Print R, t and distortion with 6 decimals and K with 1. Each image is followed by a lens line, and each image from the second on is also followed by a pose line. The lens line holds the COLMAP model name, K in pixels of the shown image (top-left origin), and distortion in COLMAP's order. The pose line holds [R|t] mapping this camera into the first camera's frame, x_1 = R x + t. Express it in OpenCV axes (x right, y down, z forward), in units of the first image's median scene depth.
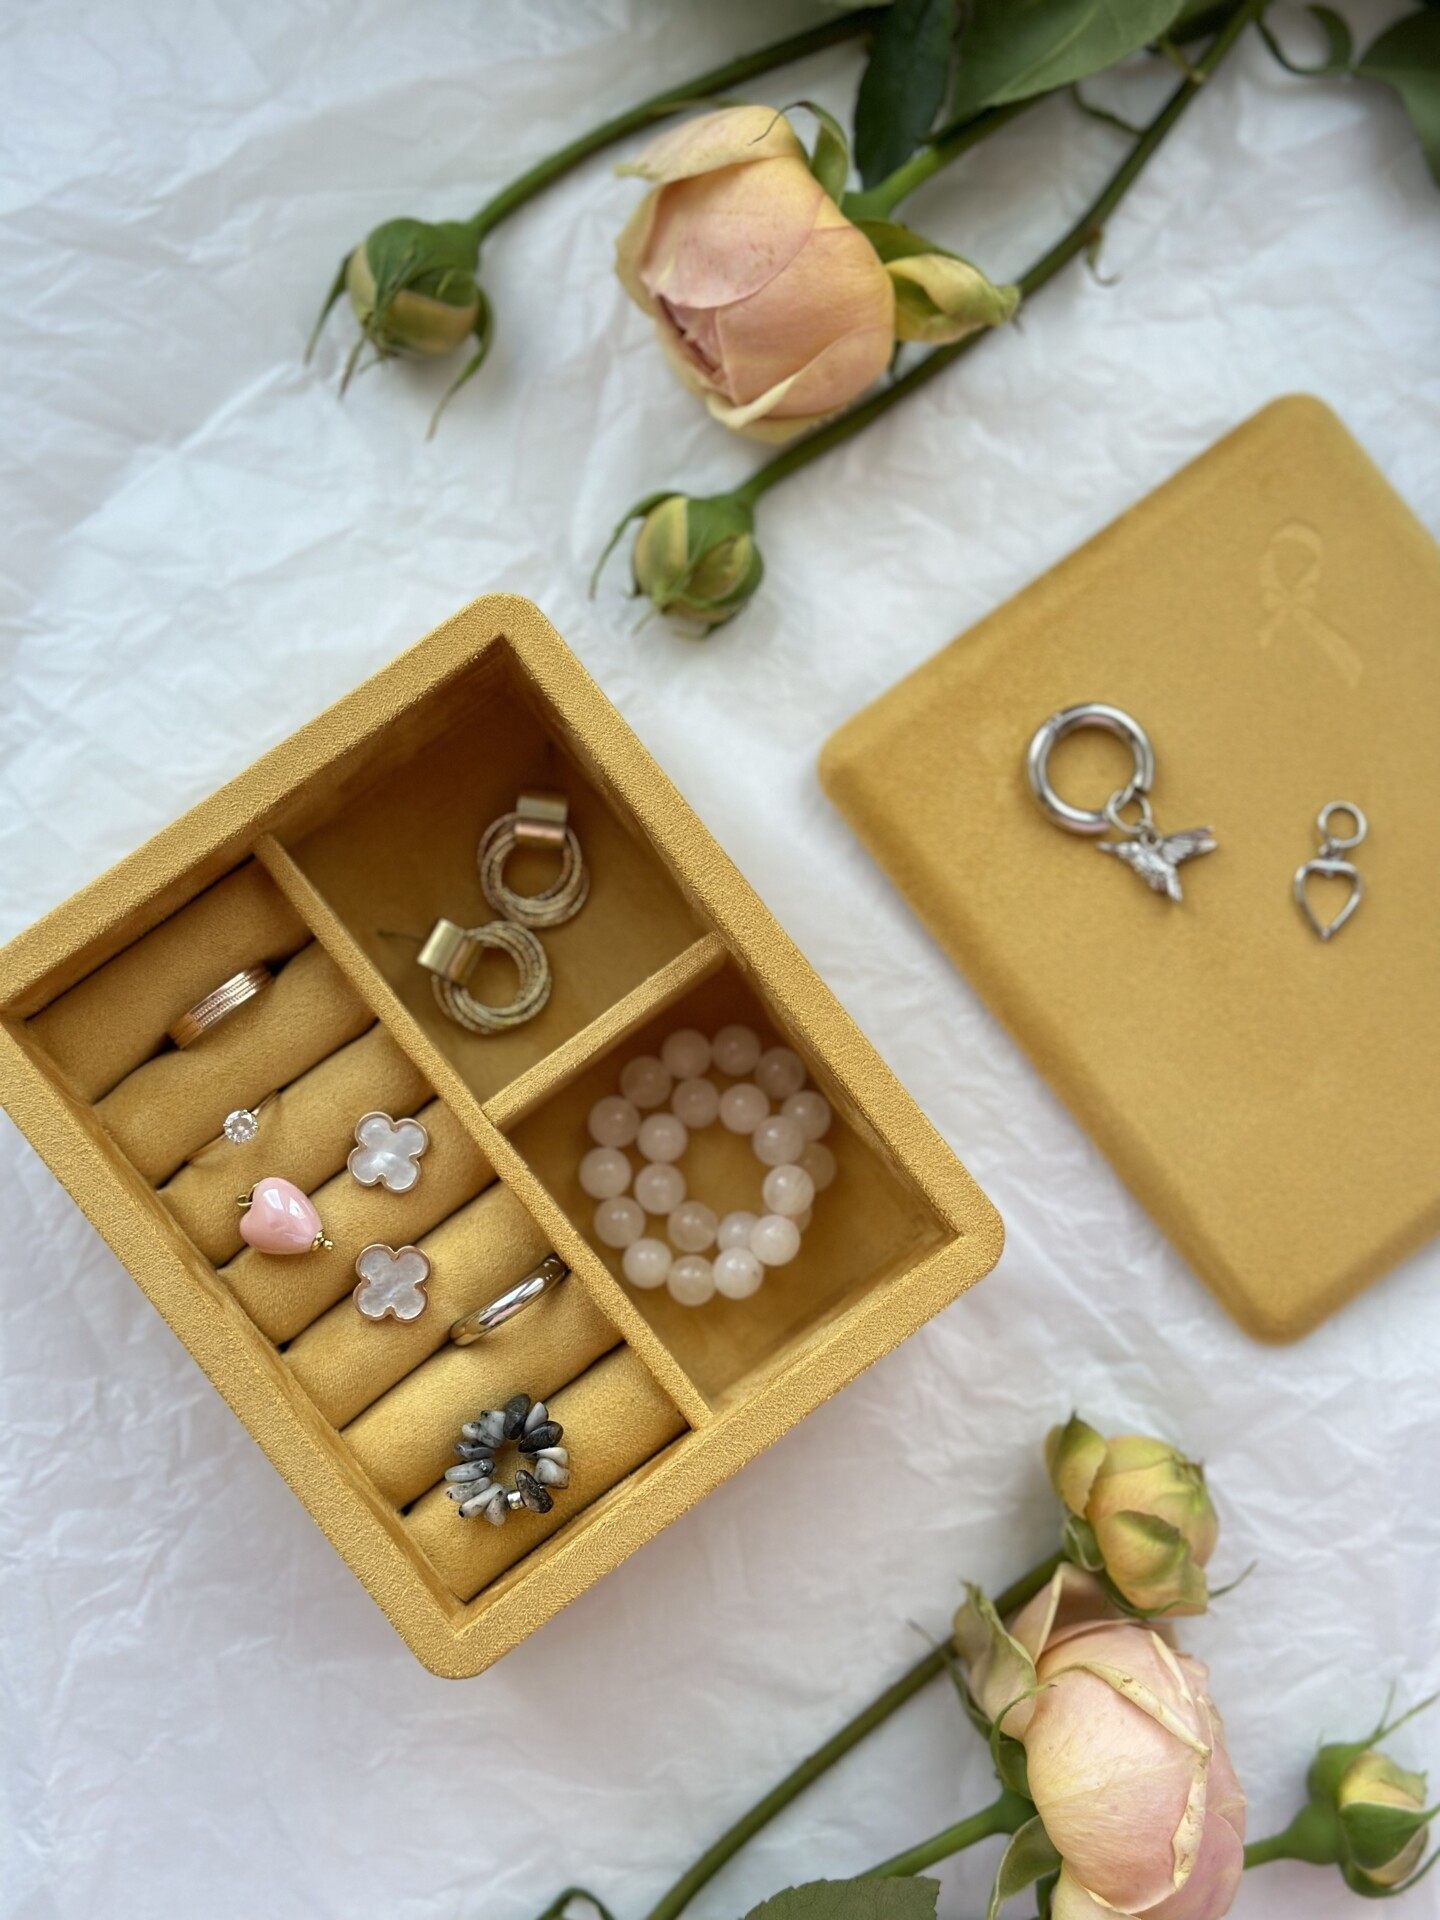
lens RADIAL K [[2717.3, 0, 725.9], [0, 2717.3, 967.6], [0, 0, 1]] dist [0.141370, -0.107319]
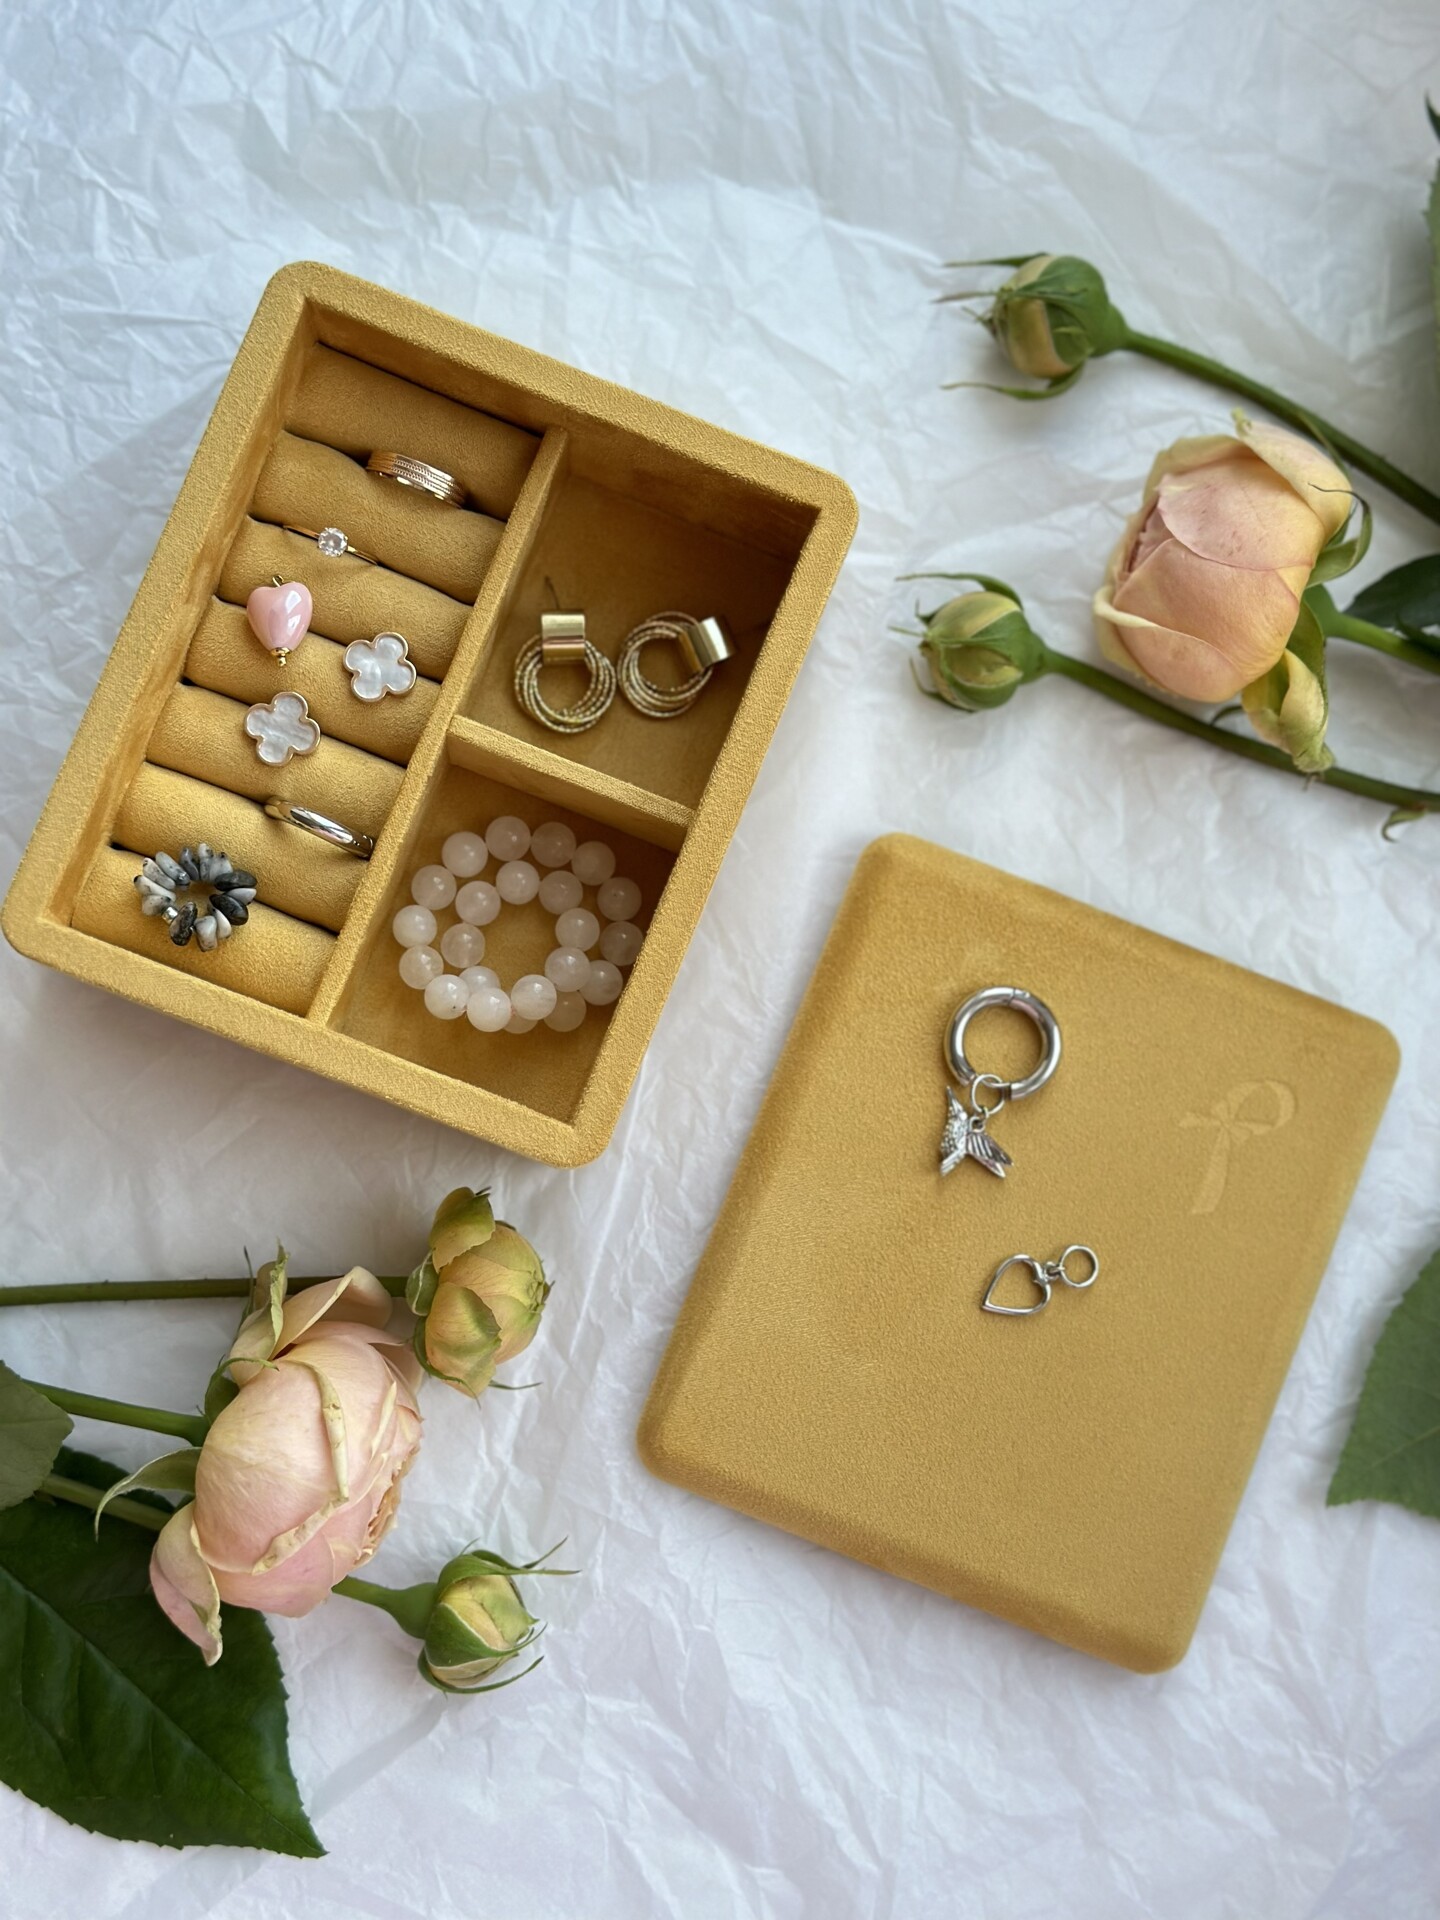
lens RADIAL K [[2717.3, 0, 725.9], [0, 2717.3, 967.6], [0, 0, 1]] dist [0.141370, -0.107319]
pose [[0.515469, 0.852675, -0.085076, 0.145738], [-0.856618, 0.515333, -0.025256, 0.035830], [0.022307, 0.085896, 0.996054, -0.108285]]
